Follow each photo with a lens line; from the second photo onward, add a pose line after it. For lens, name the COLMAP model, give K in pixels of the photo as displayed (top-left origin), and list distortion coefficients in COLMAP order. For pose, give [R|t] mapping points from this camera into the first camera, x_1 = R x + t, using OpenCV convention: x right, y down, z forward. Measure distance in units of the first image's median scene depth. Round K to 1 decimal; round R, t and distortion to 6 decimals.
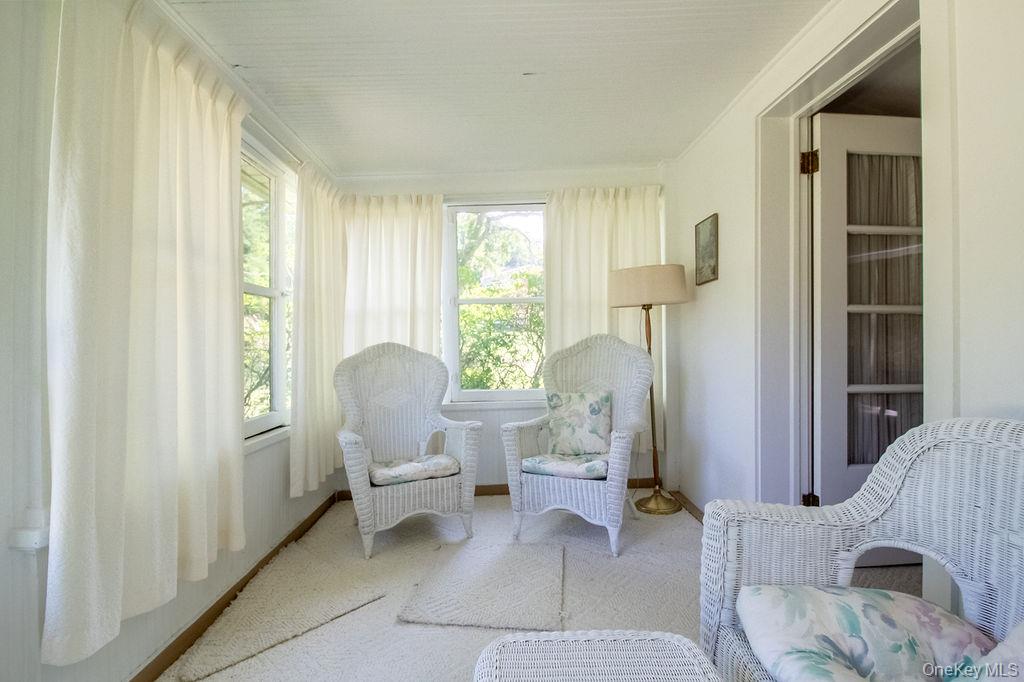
lens RADIAL K [[523.2, 0, 509.4], [0, 523.2, 340.2], [0, 0, 1]] dist [0.001668, -0.013402]
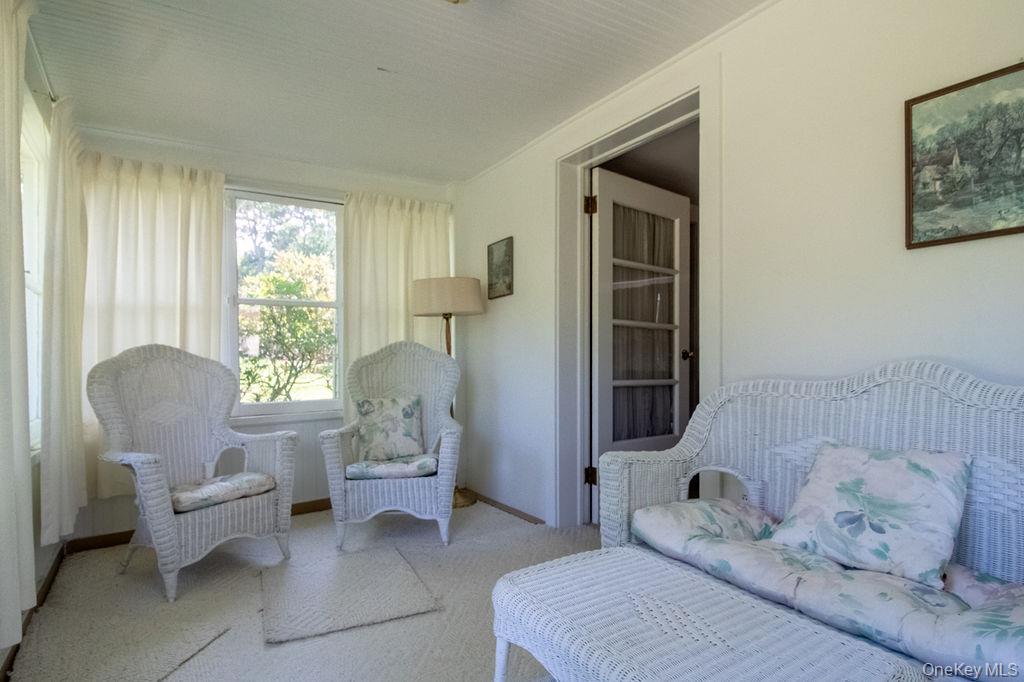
lens RADIAL K [[539.4, 0, 514.9], [0, 539.4, 366.5], [0, 0, 1]] dist [0.000658, -0.000653]
pose [[0.841134, 0.000249, 0.540827, -0.252190], [-0.000616, 1.000000, 0.000496, 0.044445], [-0.540826, -0.000750, 0.841134, 0.000113]]
